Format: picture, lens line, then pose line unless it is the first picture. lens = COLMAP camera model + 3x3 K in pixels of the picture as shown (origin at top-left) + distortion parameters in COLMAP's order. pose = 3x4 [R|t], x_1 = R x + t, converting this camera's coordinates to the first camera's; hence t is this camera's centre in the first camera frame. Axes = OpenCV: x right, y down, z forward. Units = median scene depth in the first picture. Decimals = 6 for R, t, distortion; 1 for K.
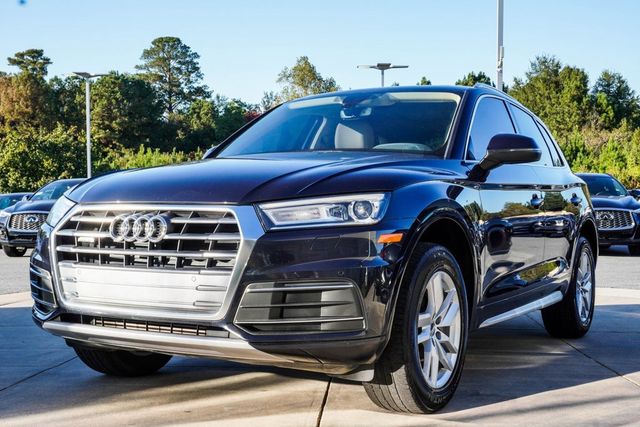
lens RADIAL K [[871.5, 0, 319.0], [0, 871.5, 213.4], [0, 0, 1]] dist [0.031998, 0.000000]
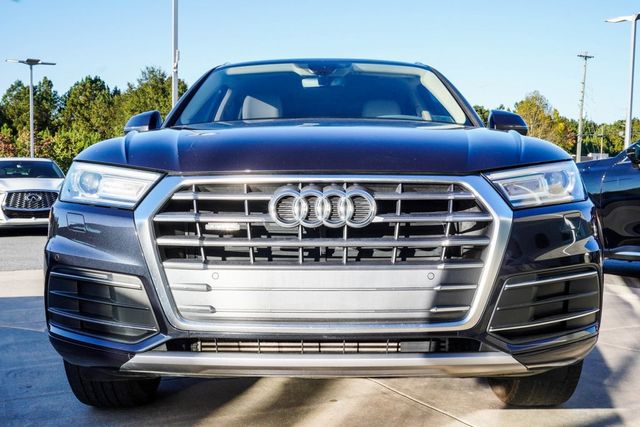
lens RADIAL K [[699.2, 0, 322.4], [0, 699.2, 211.3], [0, 0, 1]] dist [-0.012504, 0.000000]
pose [[0.867235, -0.019222, 0.497528, -0.459585], [0.007969, 0.999662, 0.024731, 0.005641], [-0.497836, -0.017483, 0.867095, 0.491656]]
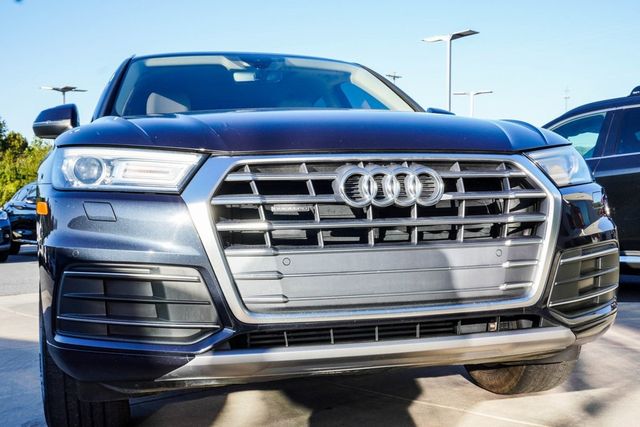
lens RADIAL K [[746.9, 0, 318.7], [0, 746.9, 213.4], [0, 0, 1]] dist [0.032473, 0.000000]
pose [[0.706378, -0.021868, 0.707497, -0.616187], [0.034273, 0.999407, -0.003328, 0.035691], [-0.707005, 0.026599, 0.706709, 0.605412]]
